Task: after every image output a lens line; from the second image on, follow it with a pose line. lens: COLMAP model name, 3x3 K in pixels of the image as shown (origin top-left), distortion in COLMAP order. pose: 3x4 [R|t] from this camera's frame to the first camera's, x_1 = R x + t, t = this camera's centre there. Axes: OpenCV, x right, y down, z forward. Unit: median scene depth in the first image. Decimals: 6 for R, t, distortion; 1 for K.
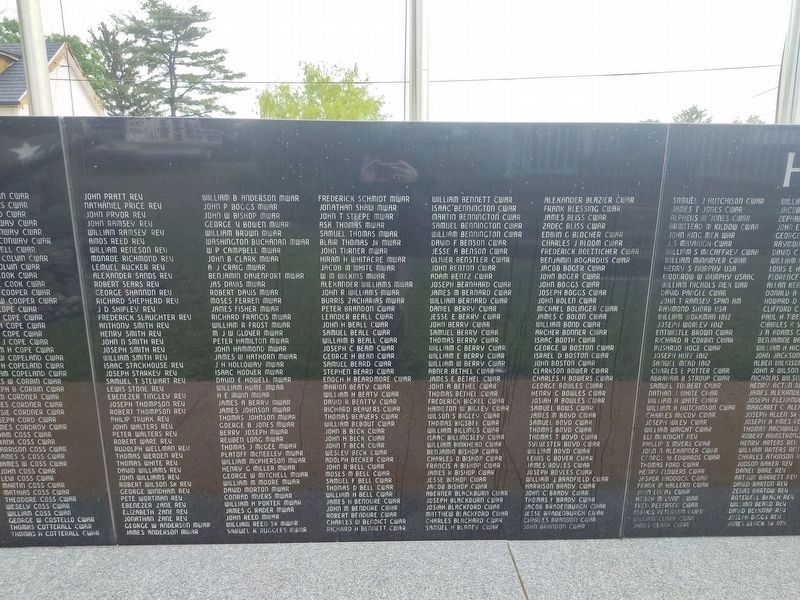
lens RADIAL K [[526.7, 0, 400.0], [0, 526.7, 300.0], [0, 0, 1]] dist [0.029010, -0.029403]
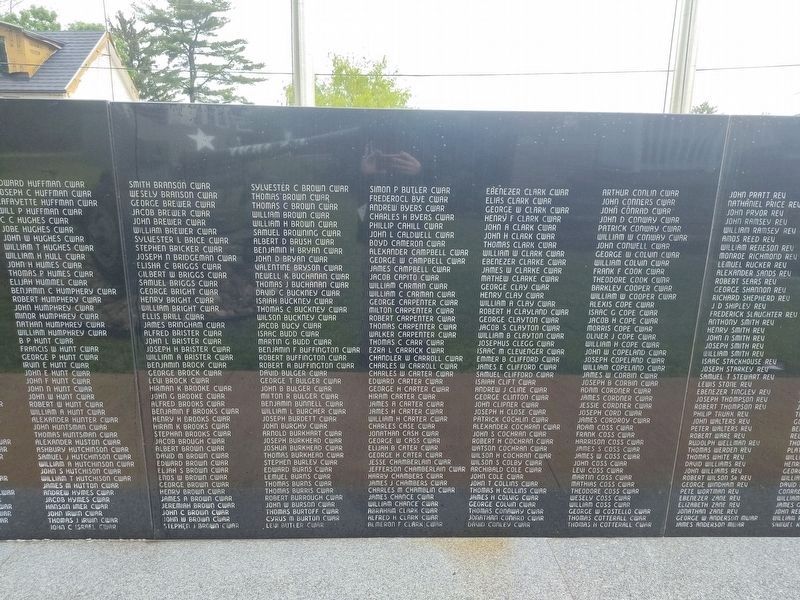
lens RADIAL K [[526.7, 0, 400.0], [0, 526.7, 300.0], [0, 0, 1]] dist [0.029010, -0.029403]
pose [[0.999929, 0.011915, -0.000214, -1.055030], [-0.011911, 0.999852, 0.012442, 0.000947], [0.000362, -0.012439, 0.999923, -0.013763]]
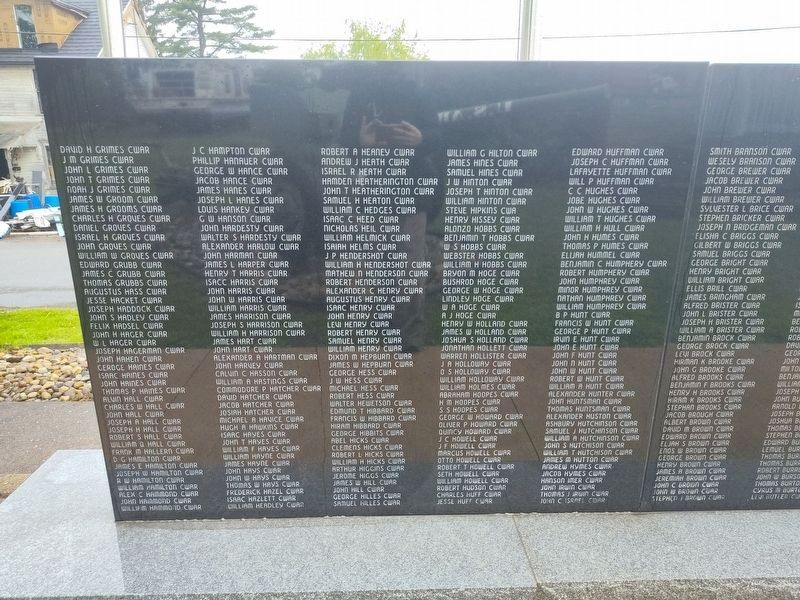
lens RADIAL K [[531.9, 0, 400.0], [0, 531.9, 300.0], [0, 0, 1]] dist [0.004859, -0.003541]
pose [[0.999986, -0.001059, -0.005212, -1.942185], [0.001390, 0.997958, 0.063862, 0.006730], [0.005134, -0.063868, 0.997945, 0.000017]]
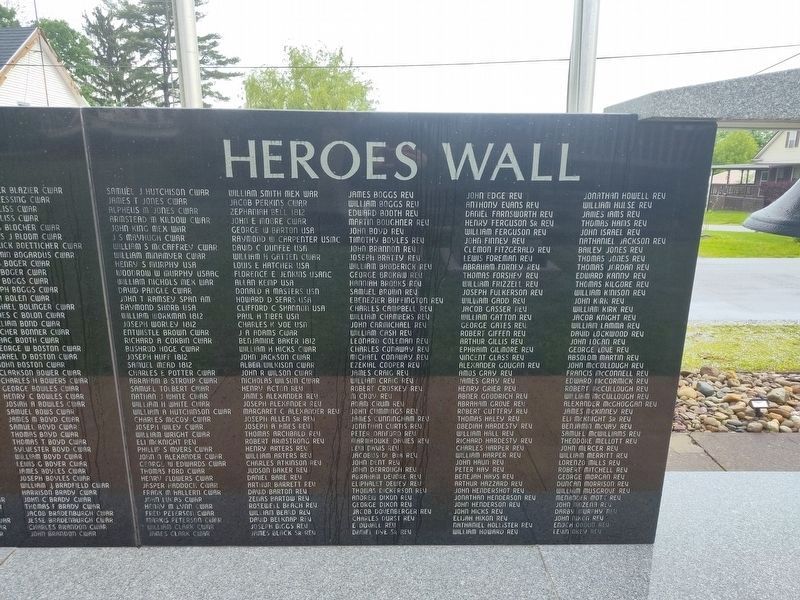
lens RADIAL K [[526.7, 0, 400.0], [0, 526.7, 300.0], [0, 0, 1]] dist [0.029010, -0.029403]
pose [[0.999851, 0.004827, -0.016562, 0.946733], [-0.004434, 0.999709, 0.023710, -0.019541], [0.016672, -0.023633, 0.999582, 0.069119]]
